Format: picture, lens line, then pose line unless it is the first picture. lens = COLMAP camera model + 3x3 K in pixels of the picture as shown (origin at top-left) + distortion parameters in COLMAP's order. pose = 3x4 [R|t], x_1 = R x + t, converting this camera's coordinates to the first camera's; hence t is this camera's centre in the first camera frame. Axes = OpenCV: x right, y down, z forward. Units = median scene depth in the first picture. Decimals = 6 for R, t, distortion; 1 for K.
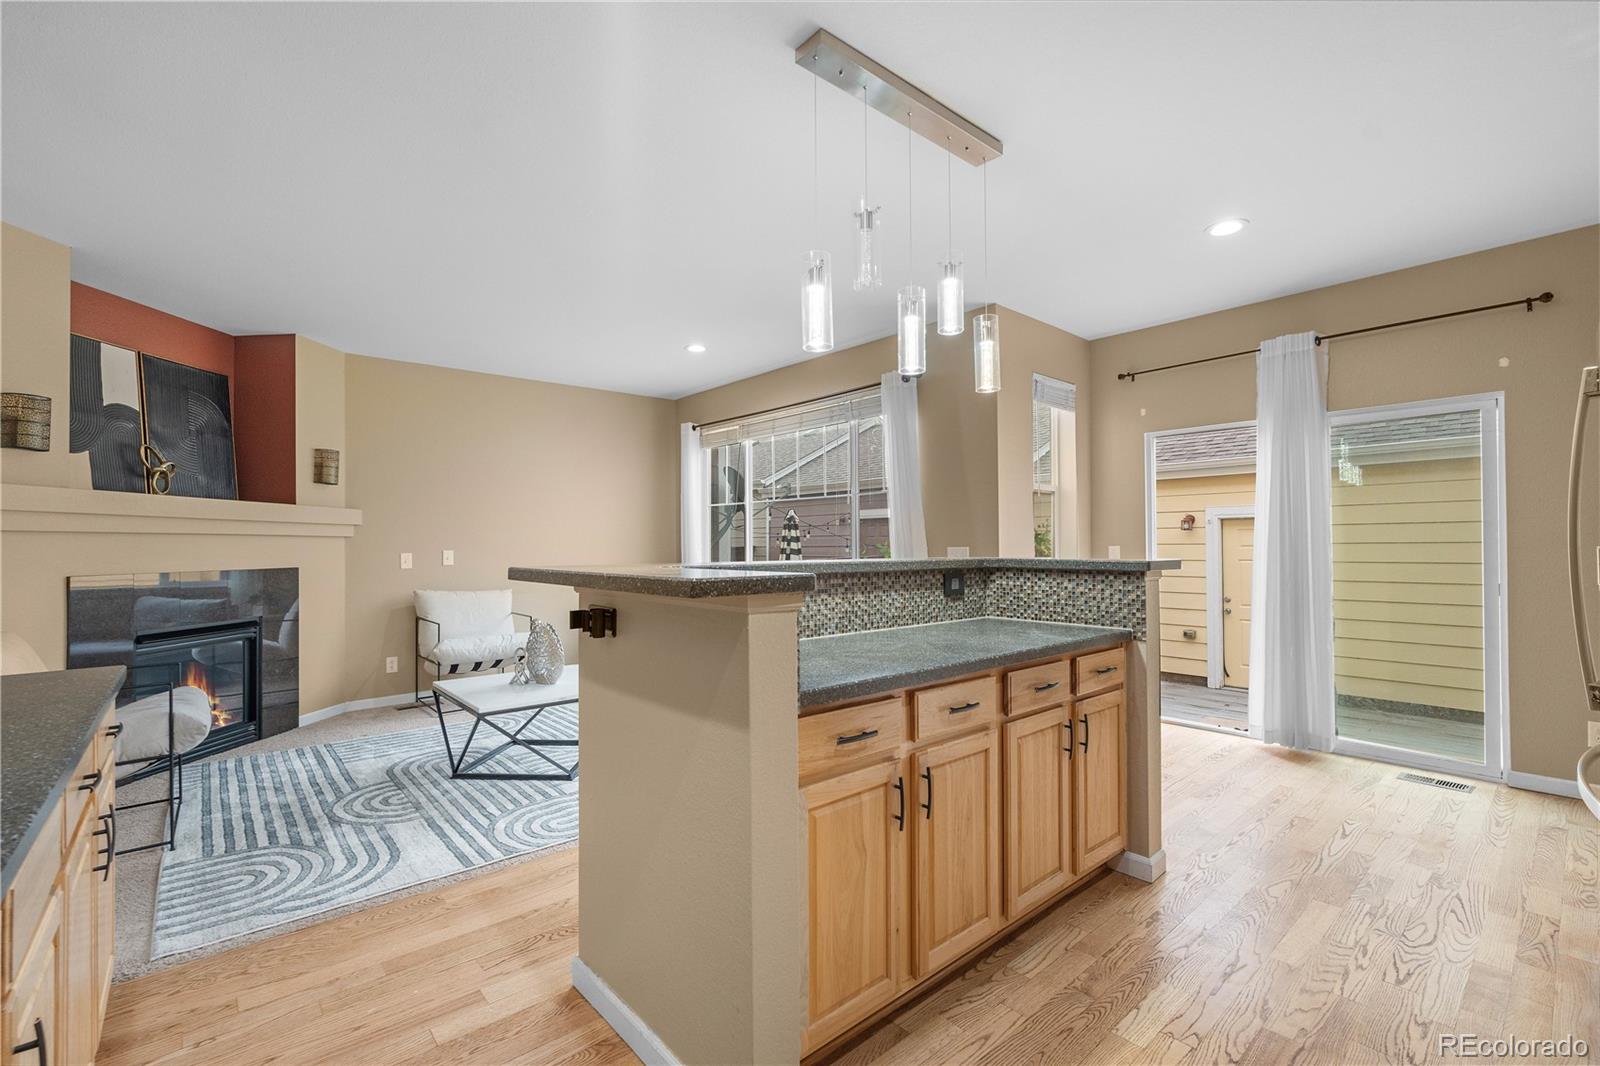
lens RADIAL K [[696.0, 0, 800.0], [0, 696.0, 533.0], [0, 0, 1]] dist [-0.005708, 0.001350]
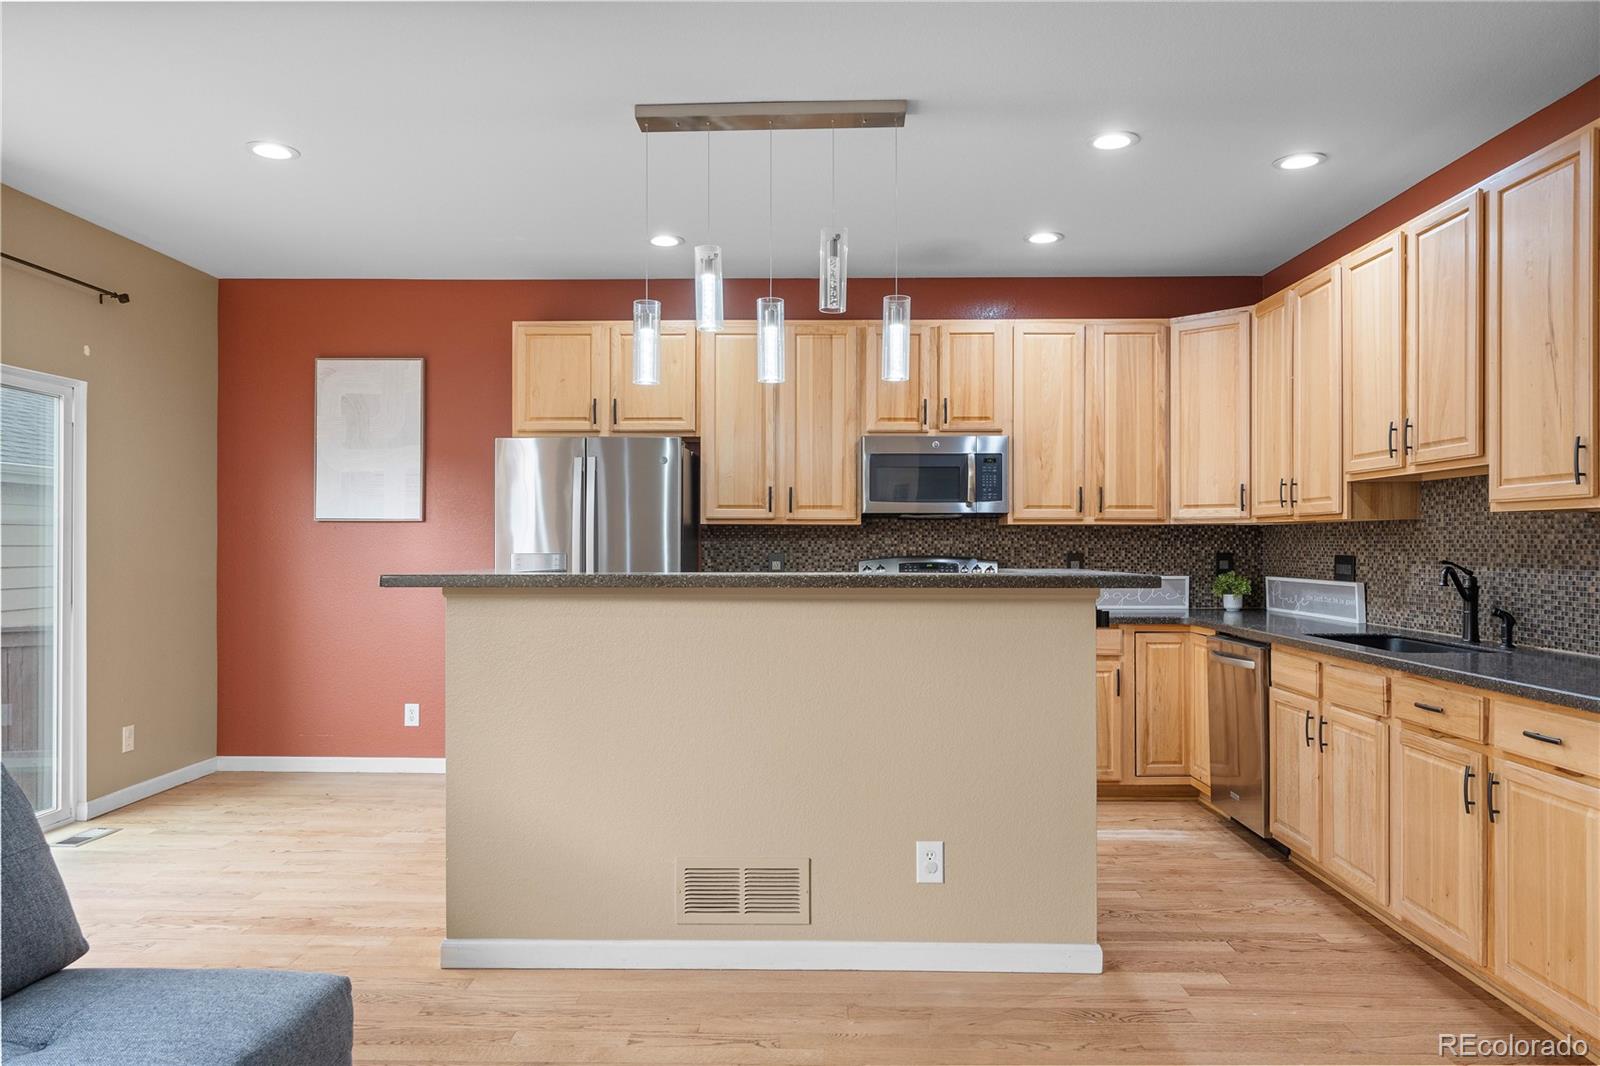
lens RADIAL K [[1069.9, 0, 800.0], [0, 1069.9, 533.0], [0, 0, 1]] dist [0.006134, -0.004200]
pose [[-0.742701, 0.008558, 0.669568, -0.627460], [-0.012213, 0.999579, -0.026323, 0.017360], [-0.669511, -0.027727, -0.742284, 1.470795]]
